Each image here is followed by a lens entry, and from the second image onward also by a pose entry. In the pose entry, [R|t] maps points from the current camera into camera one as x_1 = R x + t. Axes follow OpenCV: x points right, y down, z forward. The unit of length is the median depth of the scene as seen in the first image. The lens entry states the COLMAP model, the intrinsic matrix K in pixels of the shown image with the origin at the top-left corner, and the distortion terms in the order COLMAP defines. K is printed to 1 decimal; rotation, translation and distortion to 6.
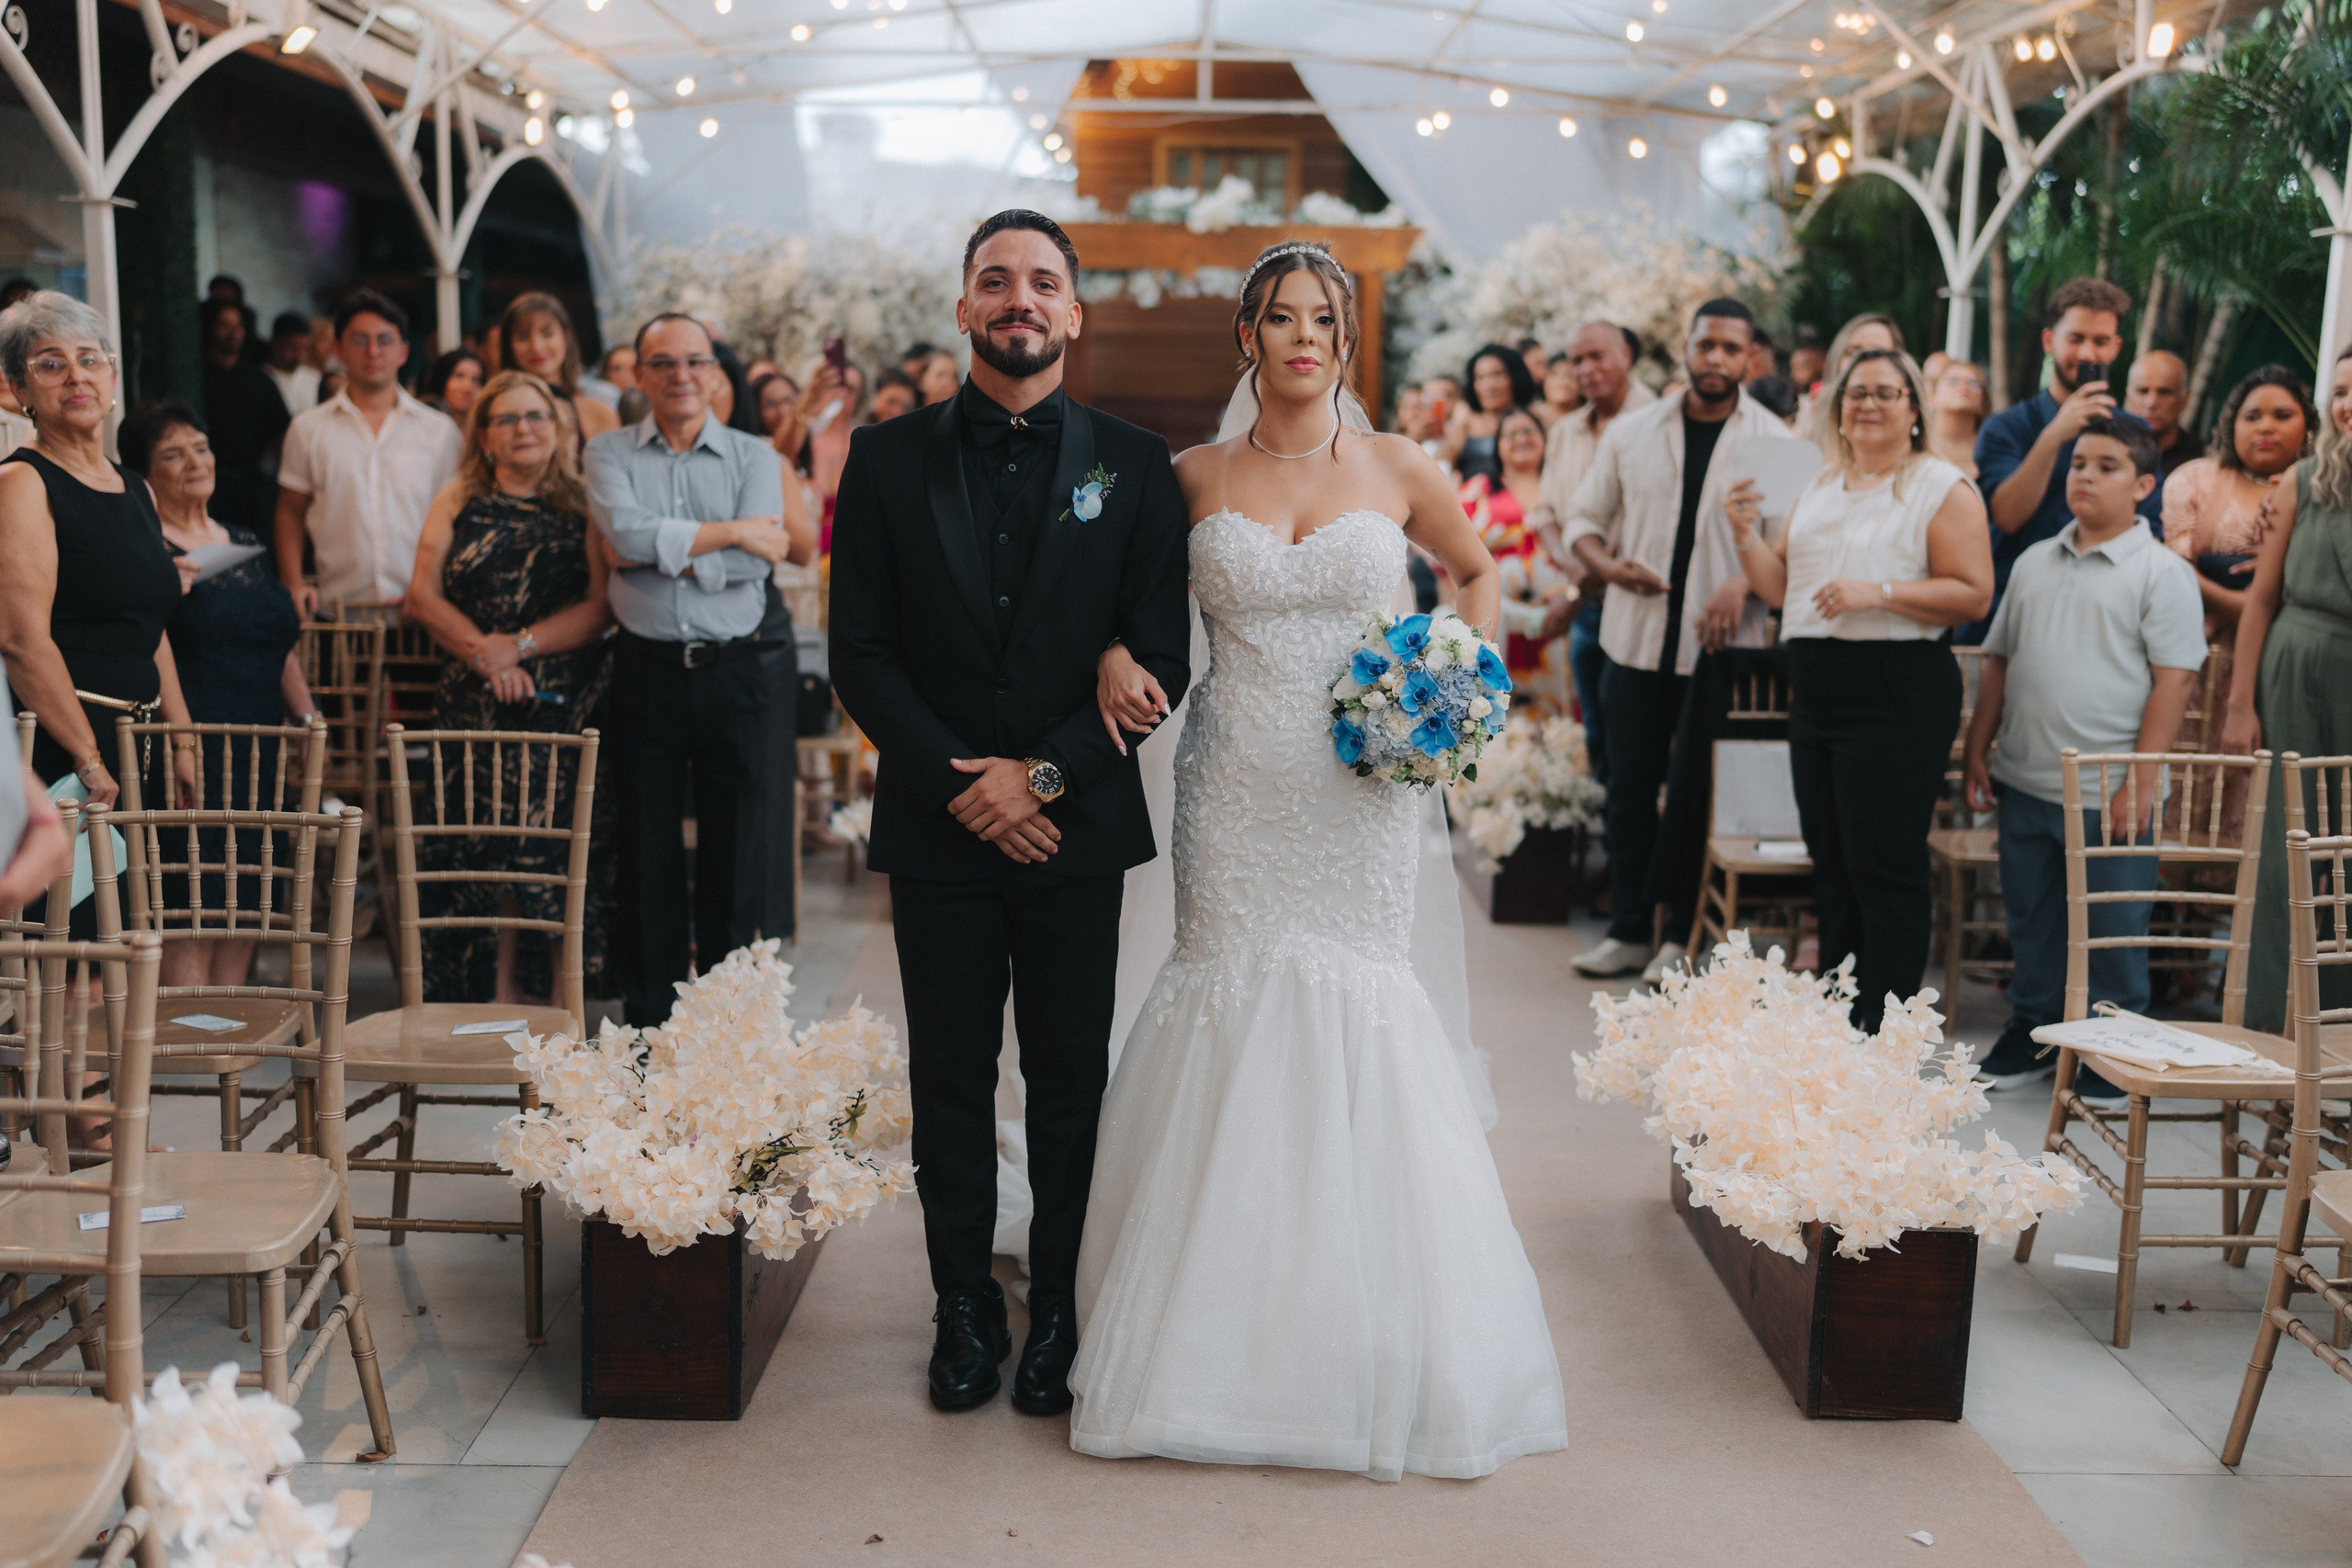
lens RADIAL K [[2360.8, 0, 1177.4], [0, 2360.8, 793.5], [0, 0, 1]] dist [-0.010995, 0.022099]
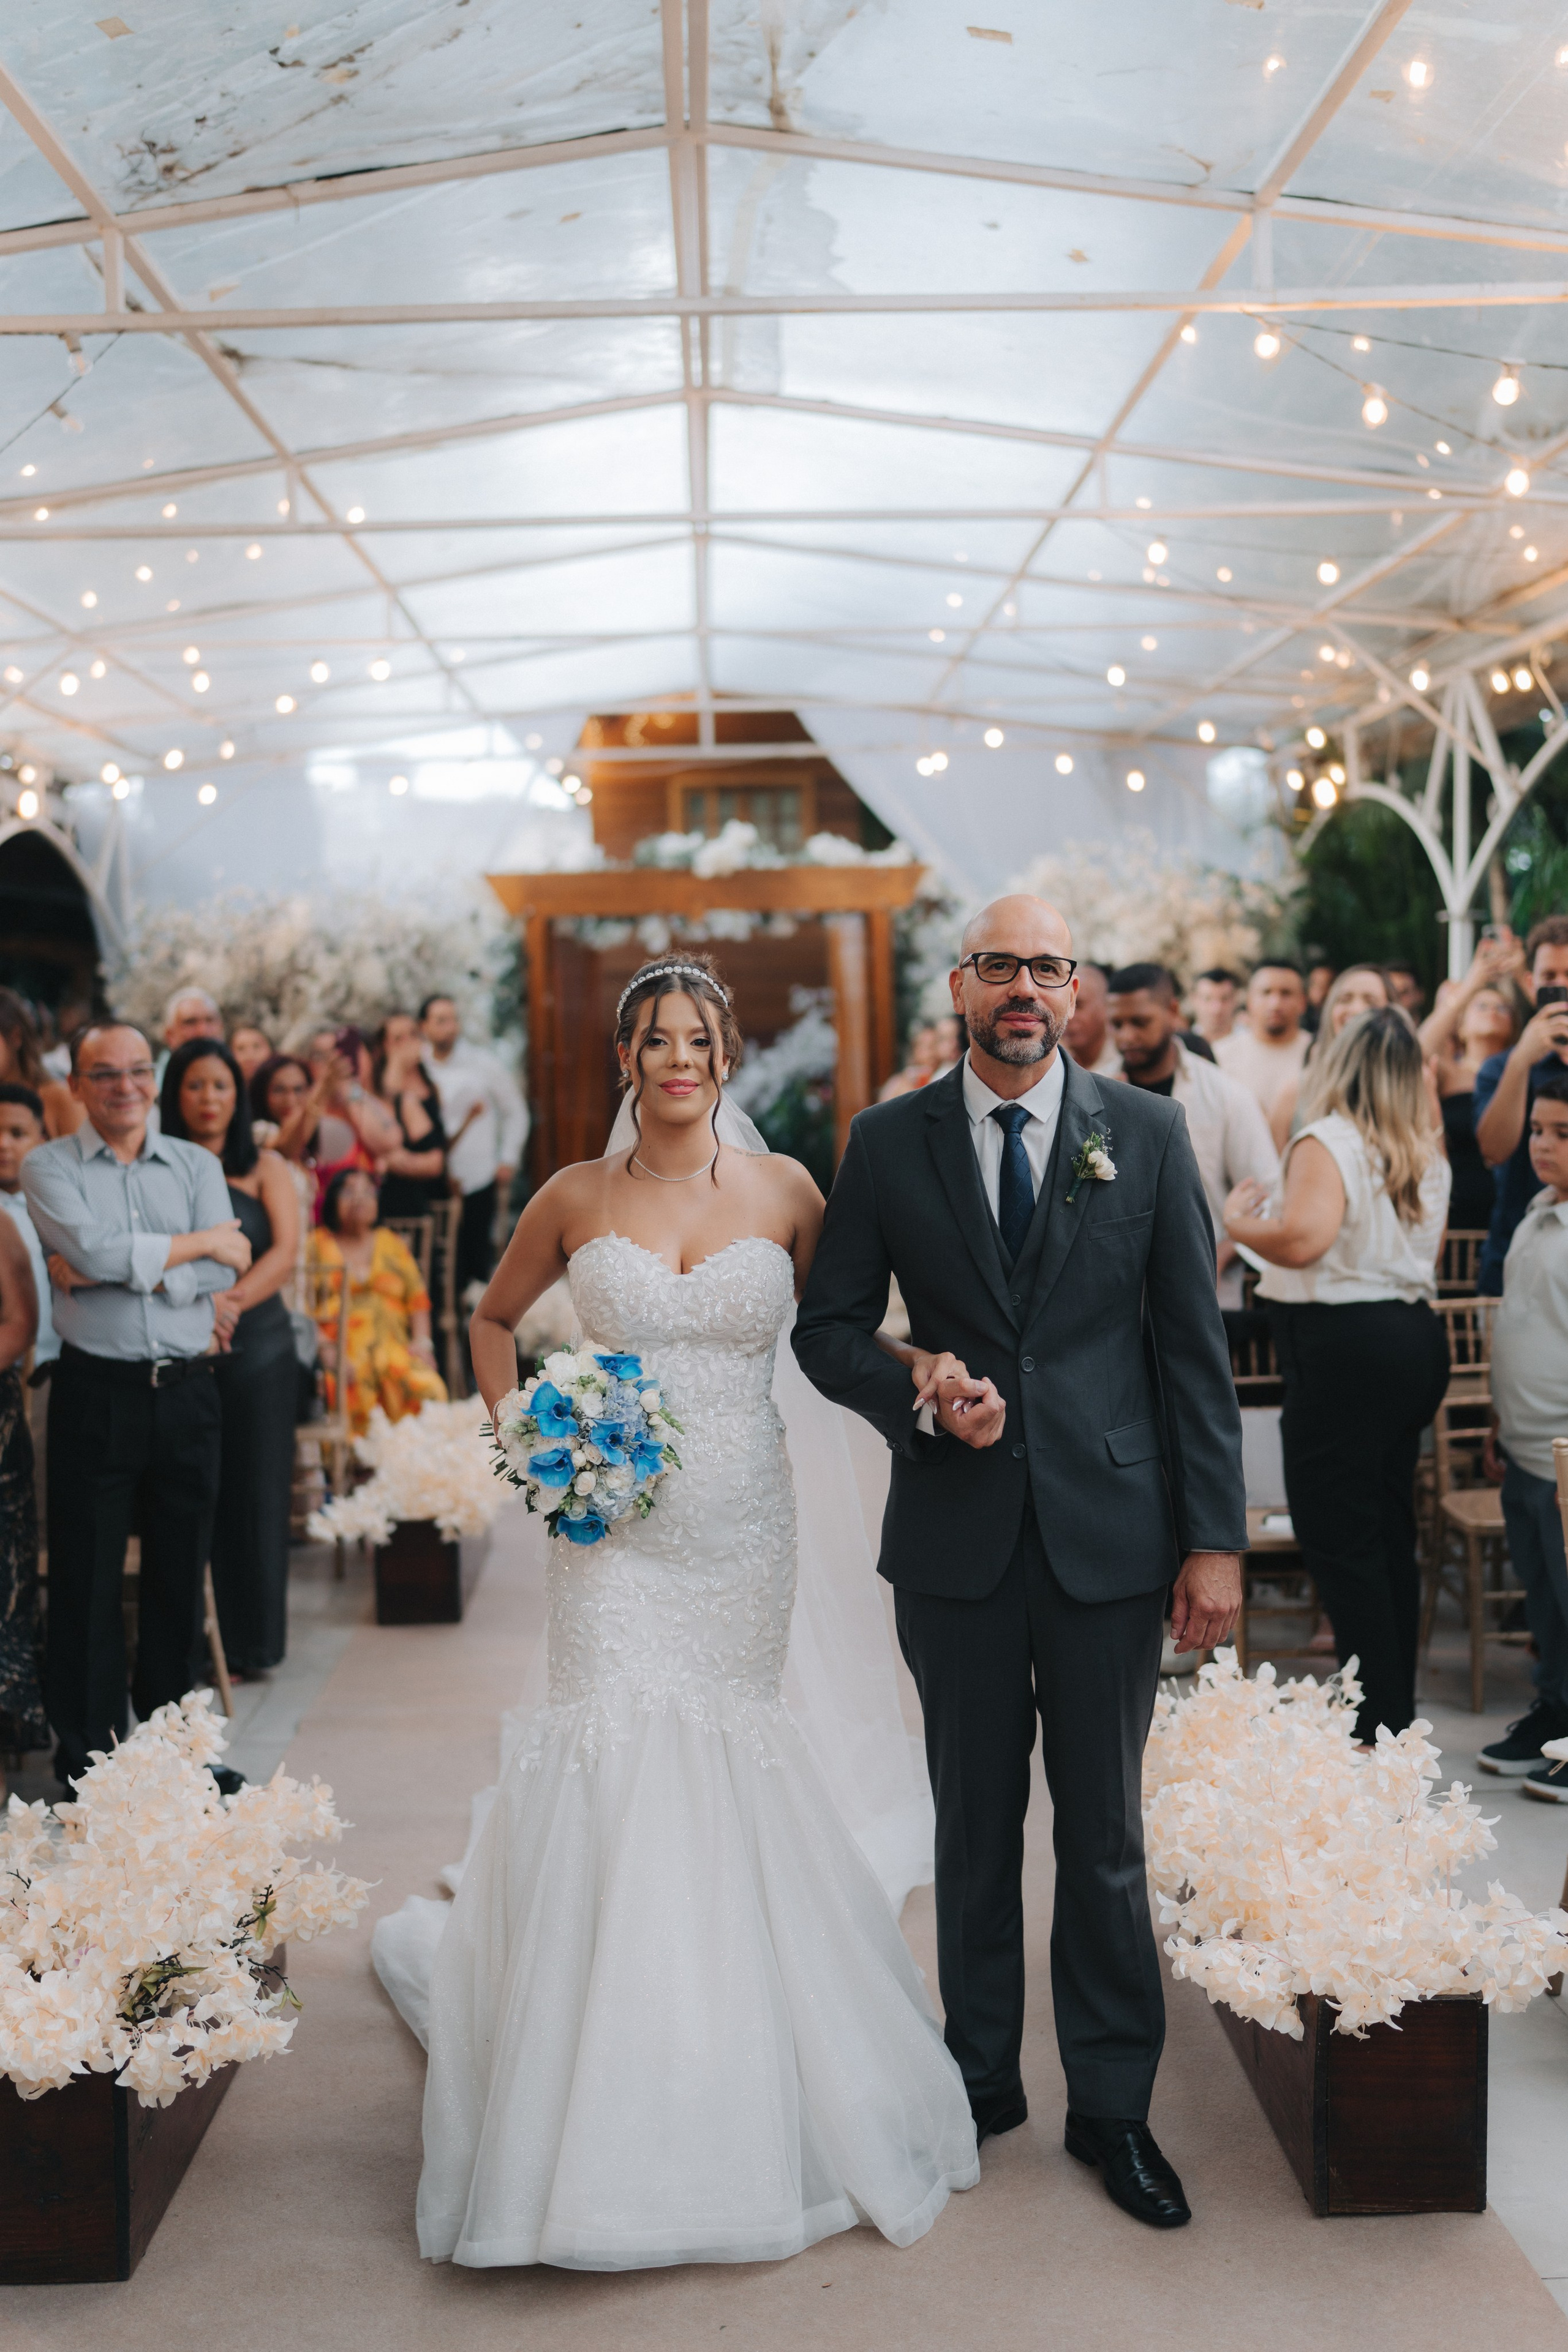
lens RADIAL K [[2360.1, 0, 783.0], [0, 2360.1, 1162.6], [0, 0, 1]] dist [0.000792, 0.009790]
pose [[0.999010, -0.039027, 0.021367, 0.026449], [0.041001, 0.993999, -0.101418, -0.024426], [-0.017281, 0.102194, 0.994614, 0.026616]]
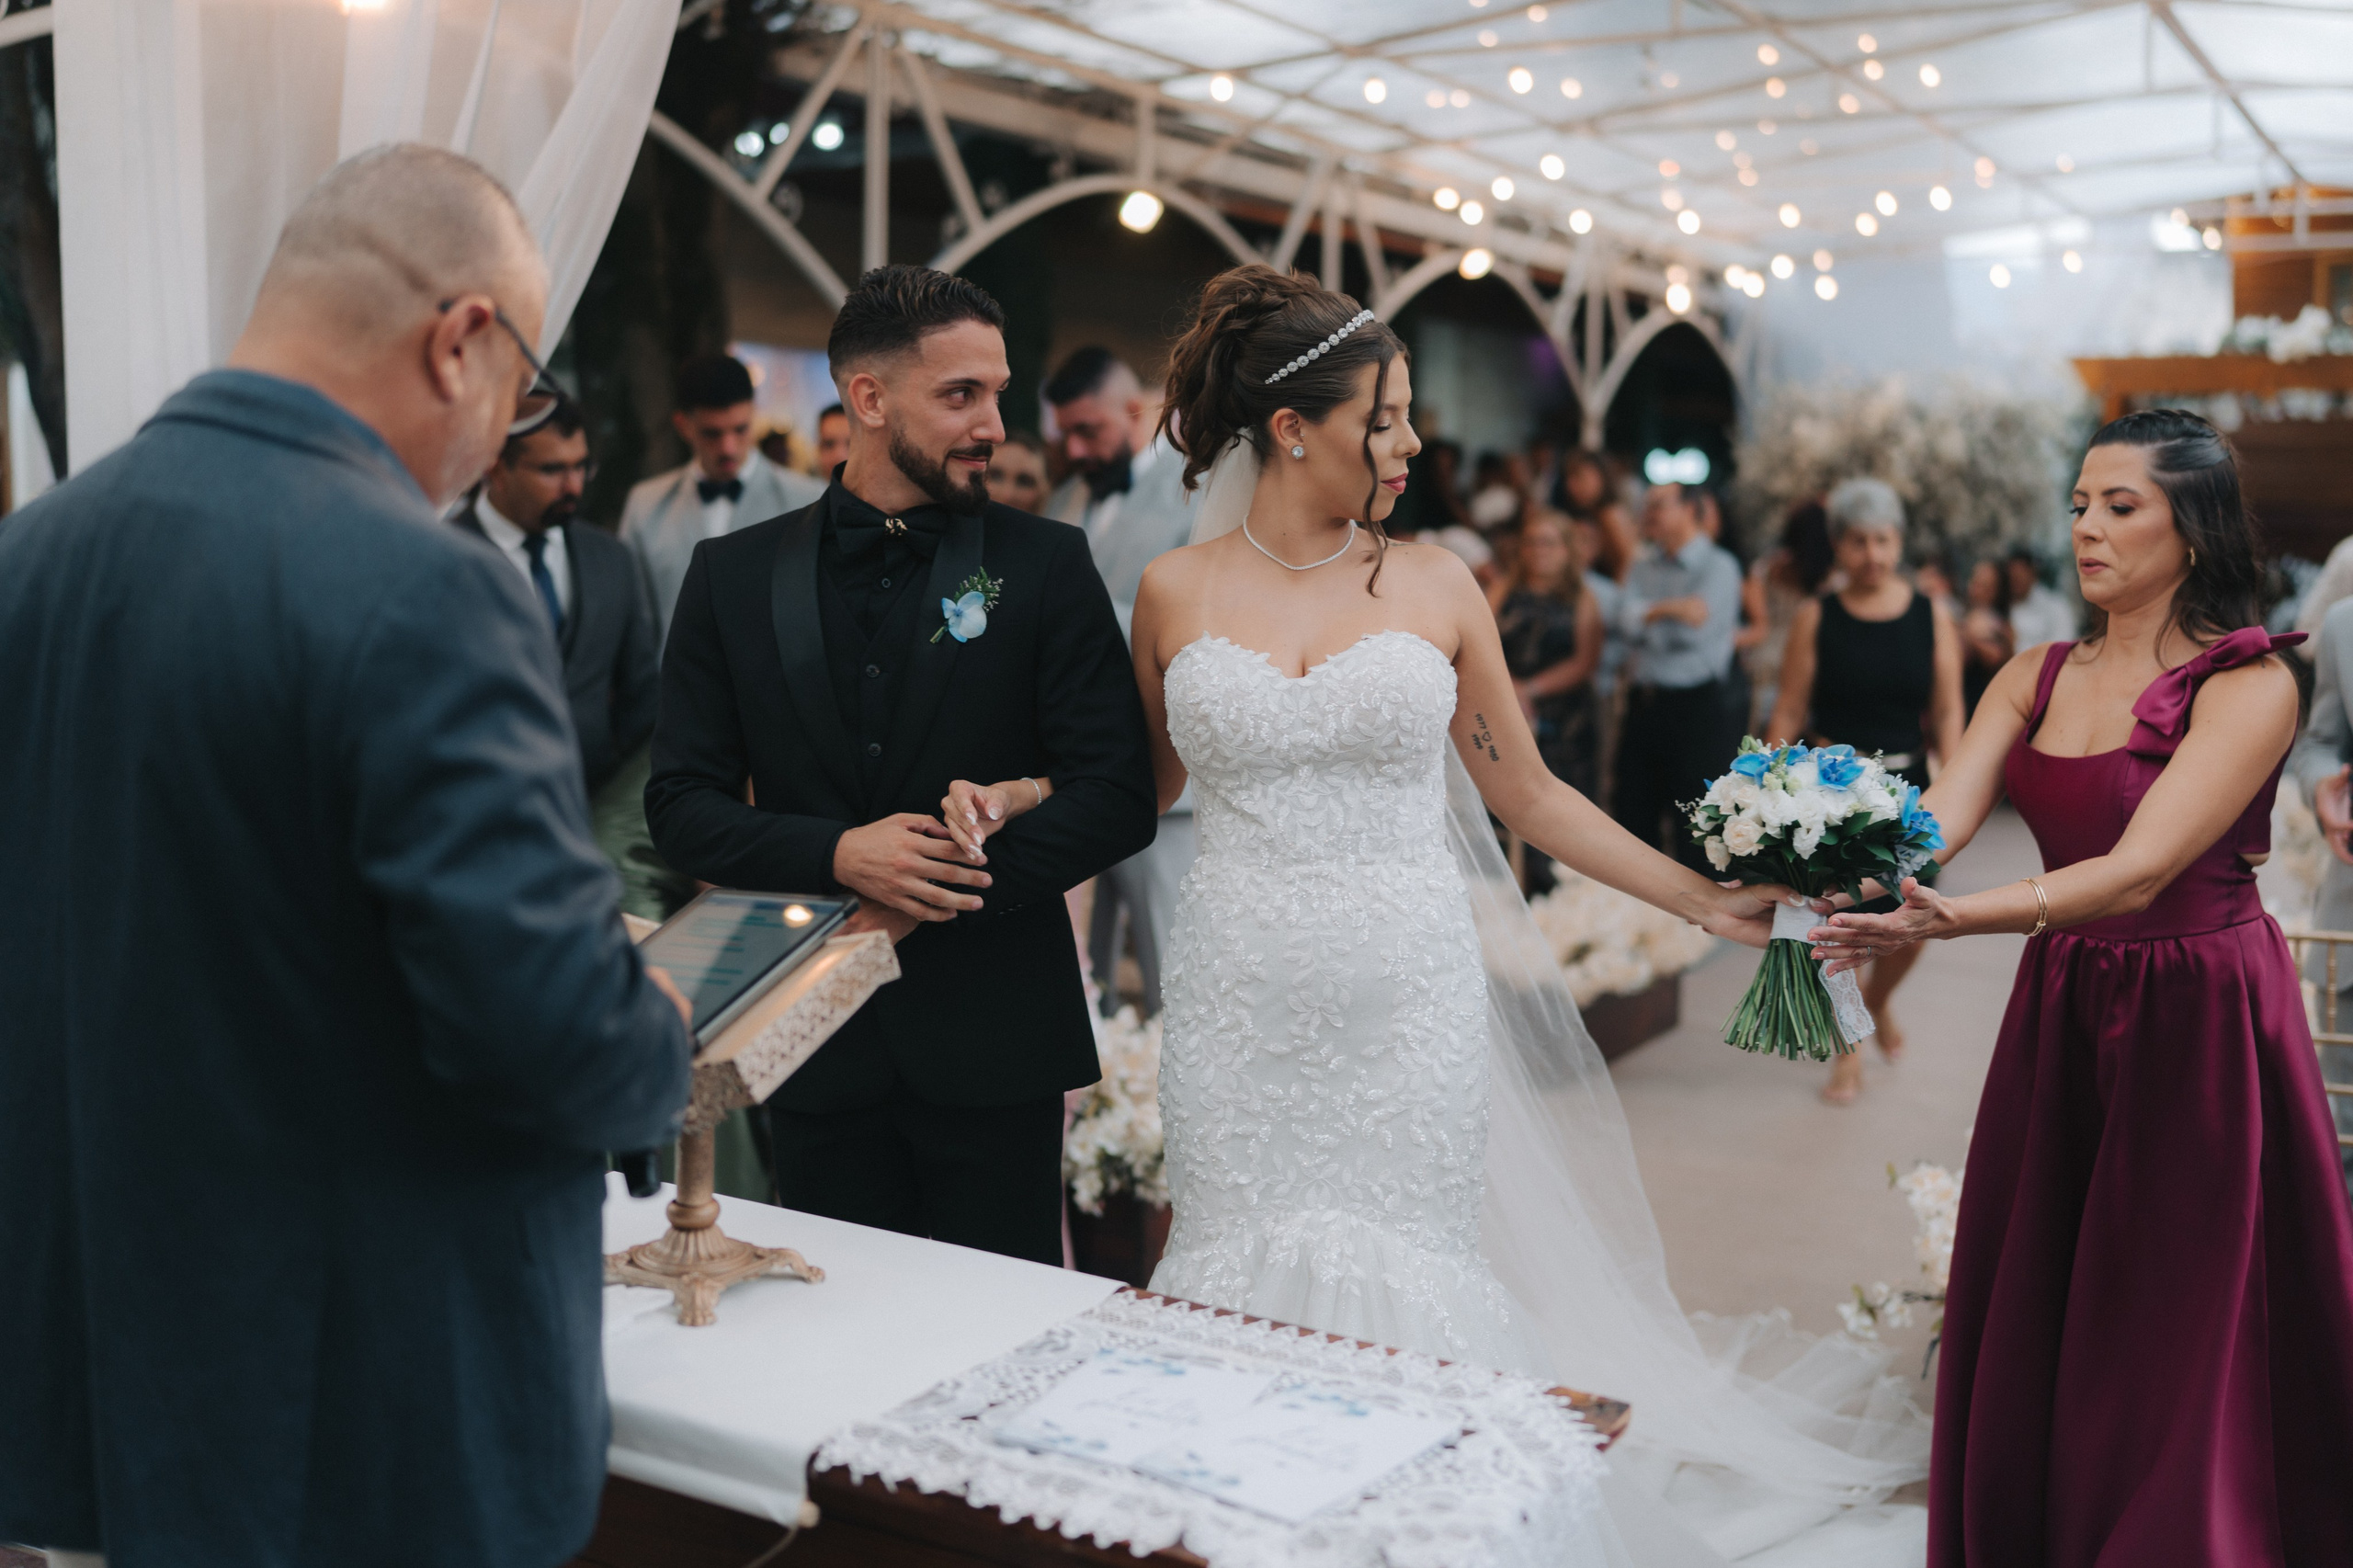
lens RADIAL K [[2481.0, 0, 1176.5], [0, 2481.0, 784.0], [0, 0, 1]] dist [-0.013205, -0.008469]
pose [[0.873181, 0.053776, -0.484420, 0.208306], [-0.077816, 0.996527, -0.029640, 0.047465], [0.481144, 0.063577, 0.874333, -0.365408]]
